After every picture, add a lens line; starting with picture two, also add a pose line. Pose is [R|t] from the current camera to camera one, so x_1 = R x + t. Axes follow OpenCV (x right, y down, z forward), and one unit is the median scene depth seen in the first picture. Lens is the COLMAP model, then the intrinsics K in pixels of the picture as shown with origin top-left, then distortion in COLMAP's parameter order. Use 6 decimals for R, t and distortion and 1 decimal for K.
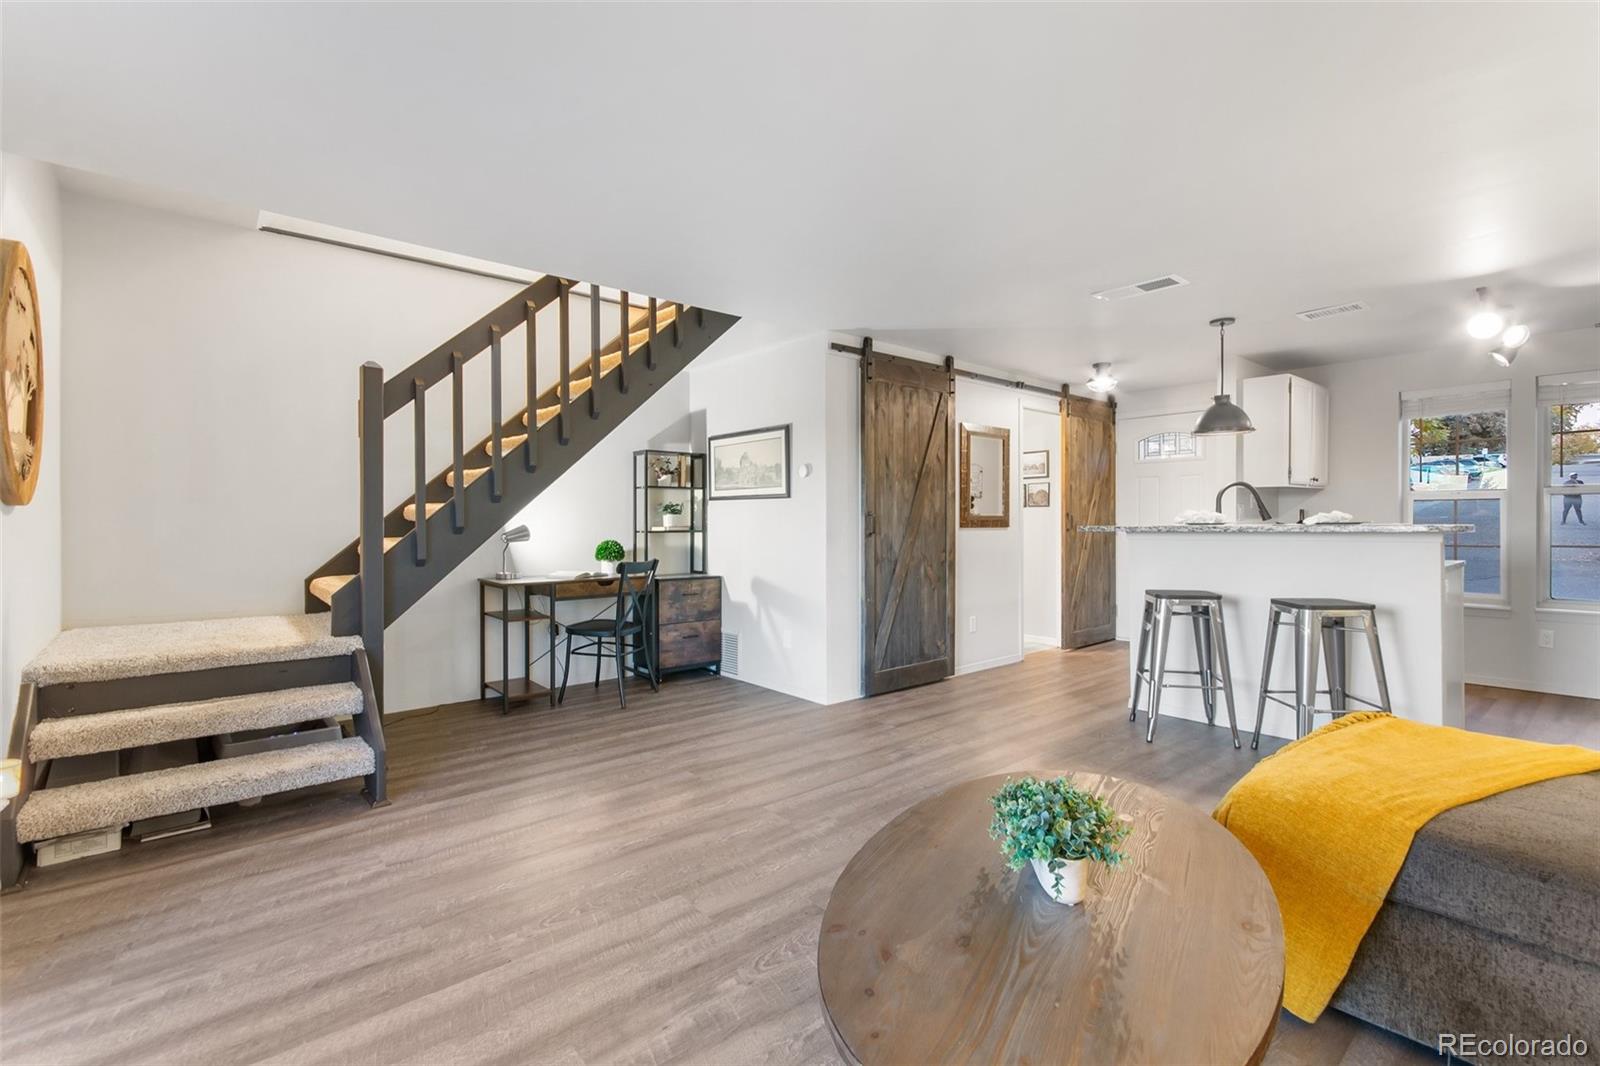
lens RADIAL K [[717.4, 0, 791.5], [0, 717.4, 520.6], [0, 0, 1]] dist [0.001790, -0.000050]
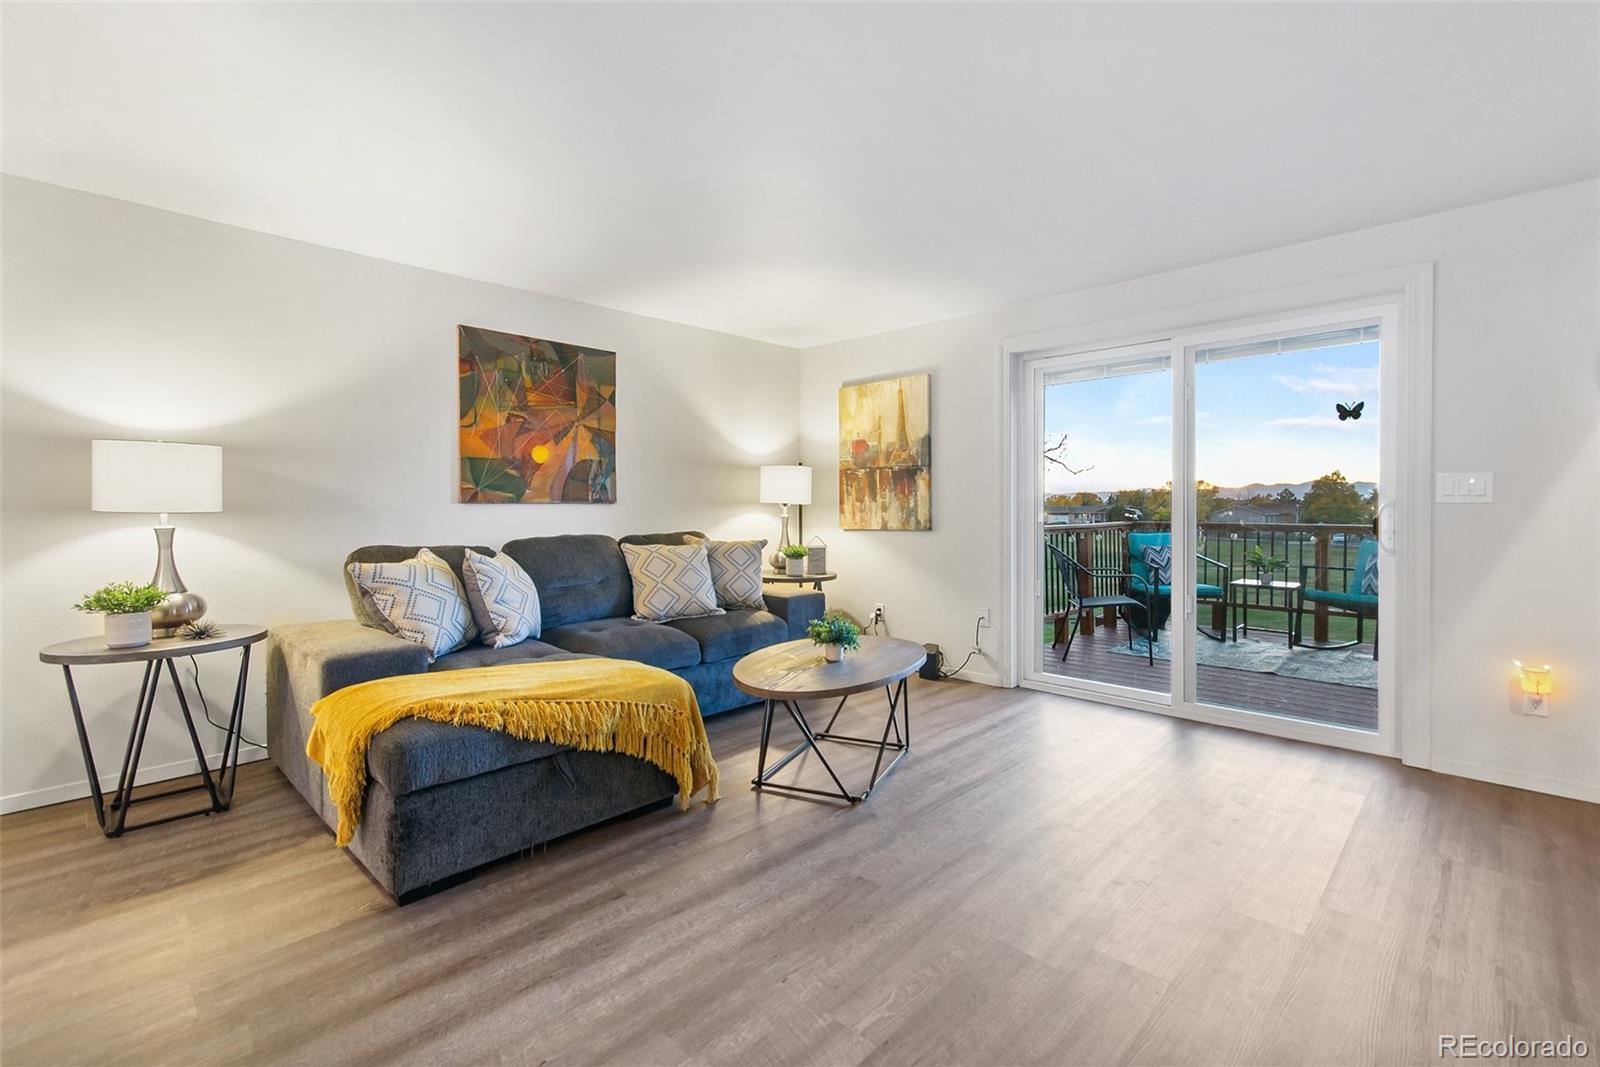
lens RADIAL K [[710.5, 0, 797.7], [0, 710.5, 516.1], [0, 0, 1]] dist [0.003754, 0.000203]
pose [[-0.995076, 0.007515, -0.098828, 0.185076], [0.005951, 0.999853, 0.016103, 0.004359], [0.098934, 0.015436, -0.994974, 0.894973]]
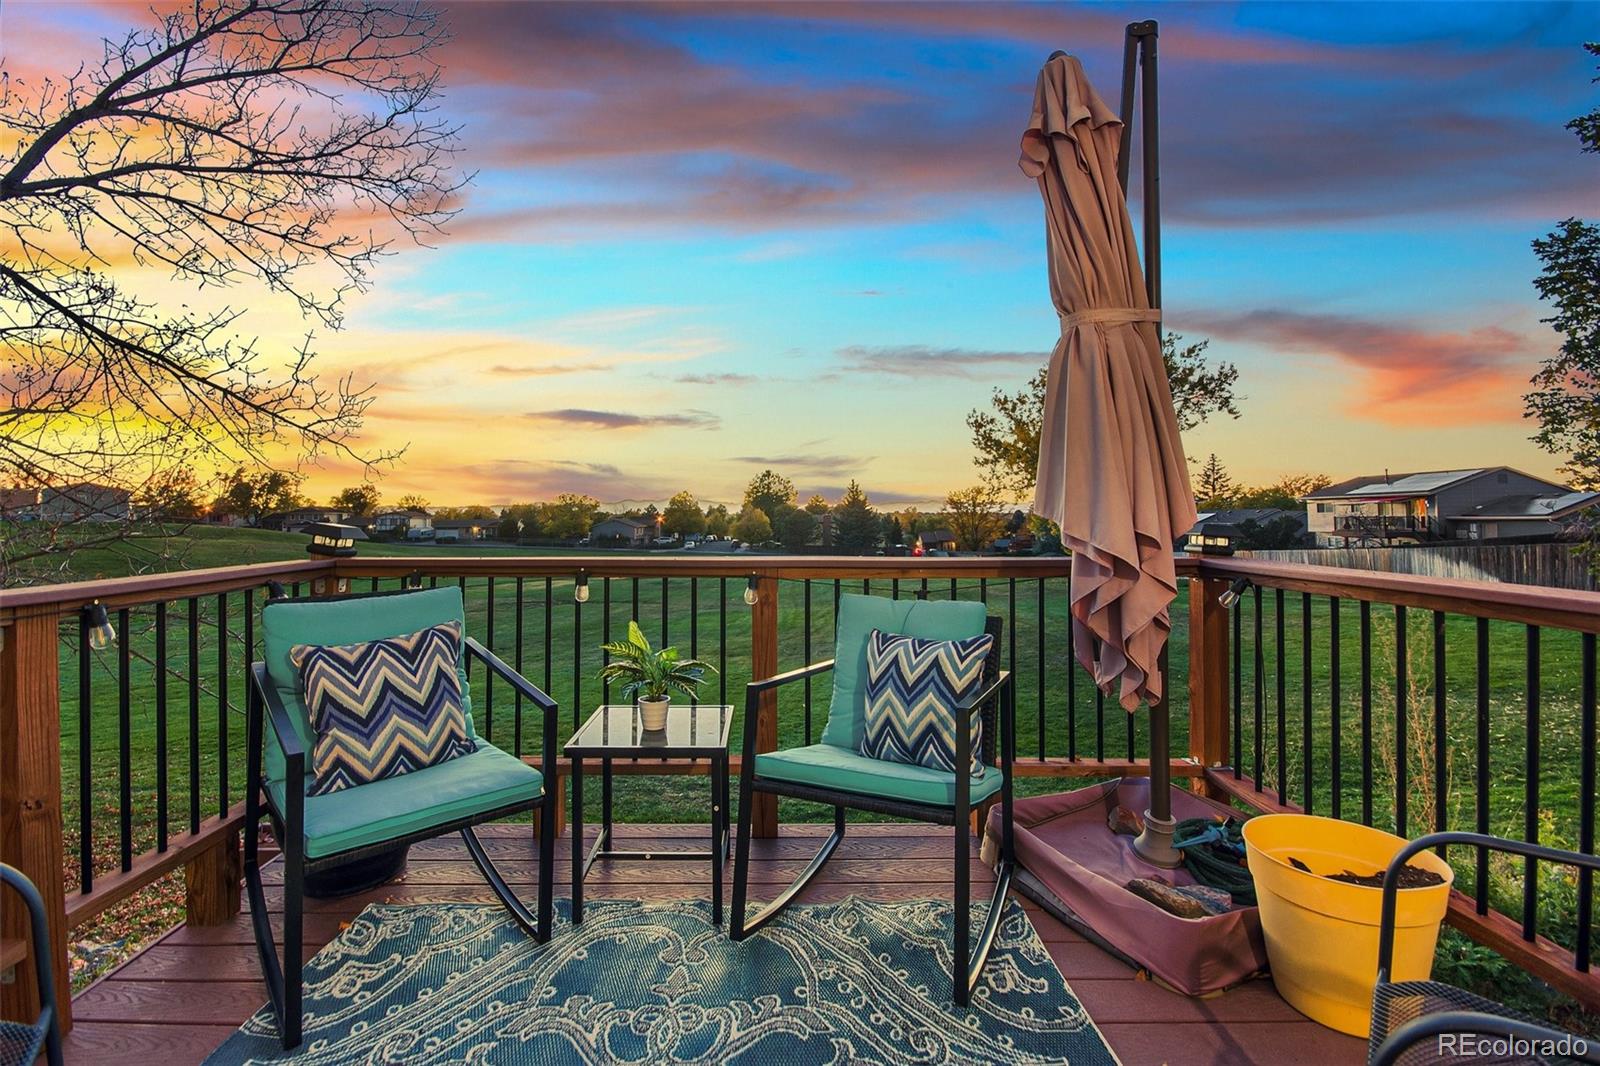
lens RADIAL K [[723.3, 0, 780.3], [0, 723.3, 507.0], [0, 0, 1]] dist [0.000480, 0.000050]
pose [[-0.639133, -0.003994, -0.769086, -0.431425], [0.006552, 0.999922, -0.010638, 0.012564], [0.769068, -0.011839, -0.639057, 0.120338]]
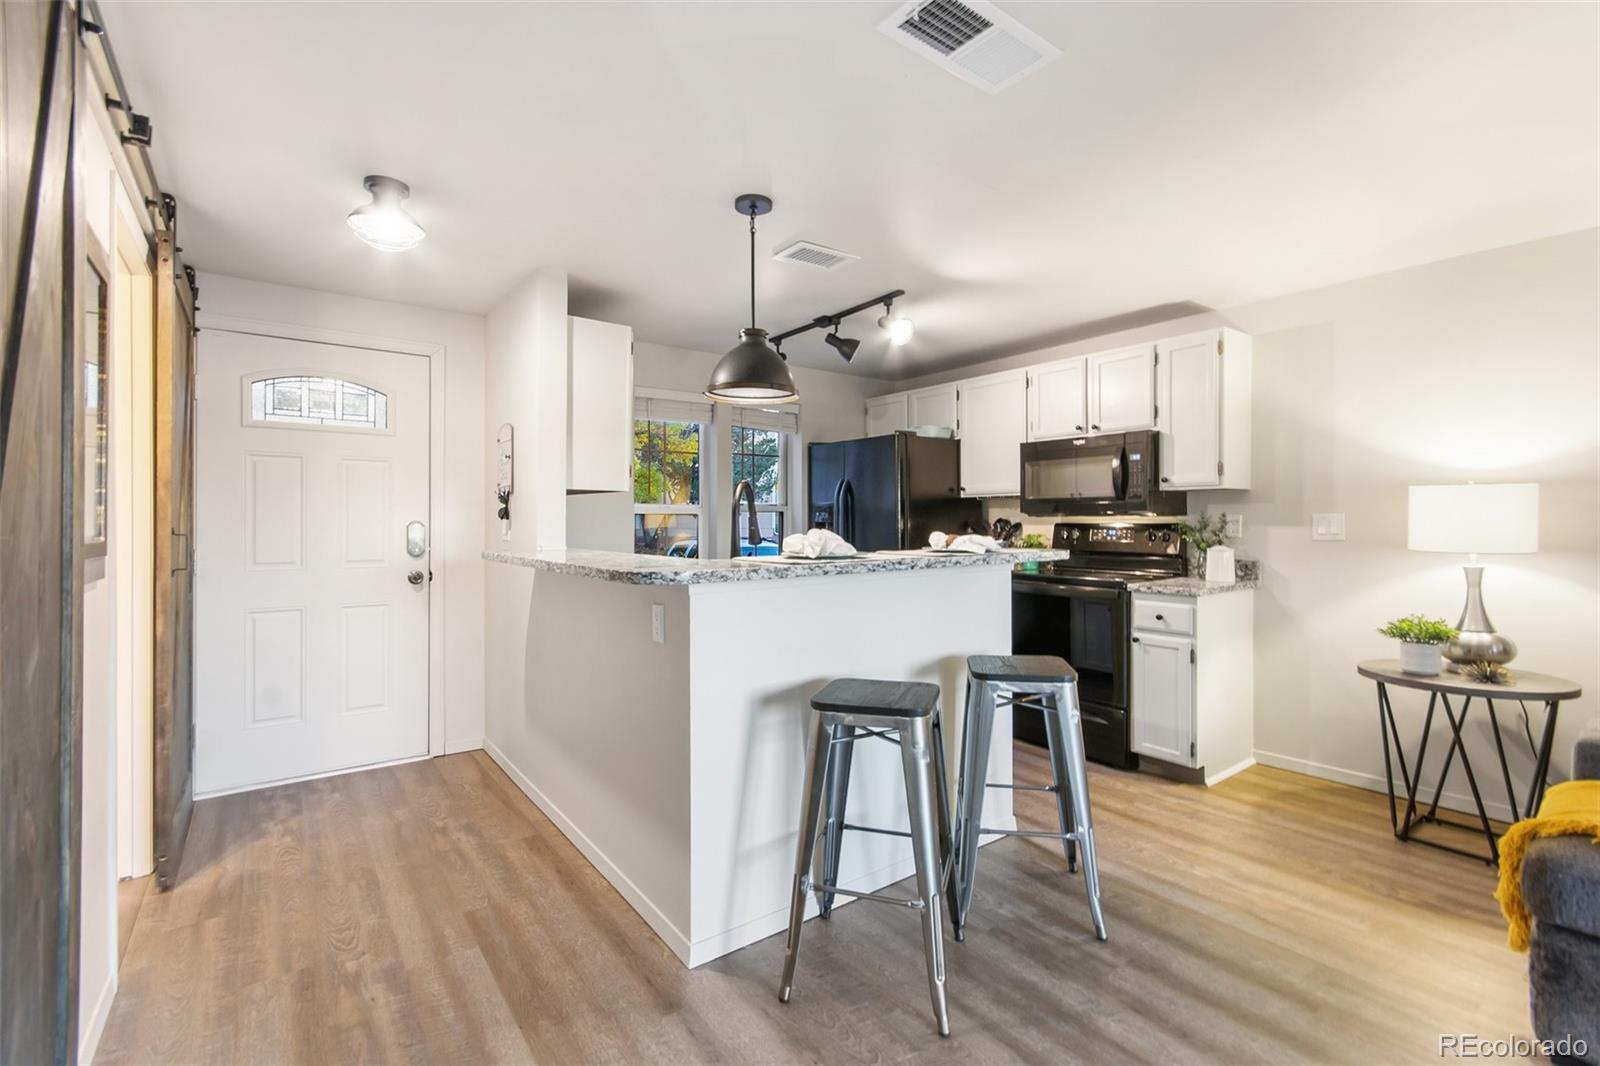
lens RADIAL K [[710.9, 0, 793.9], [0, 710.9, 521.0], [0, 0, 1]] dist [0.011512, -0.006072]
pose [[0.063828, 0.005647, 0.997945, 0.023820], [0.002008, 0.999981, -0.005787, -0.014322], [-0.997959, 0.002373, 0.063816, 0.797244]]
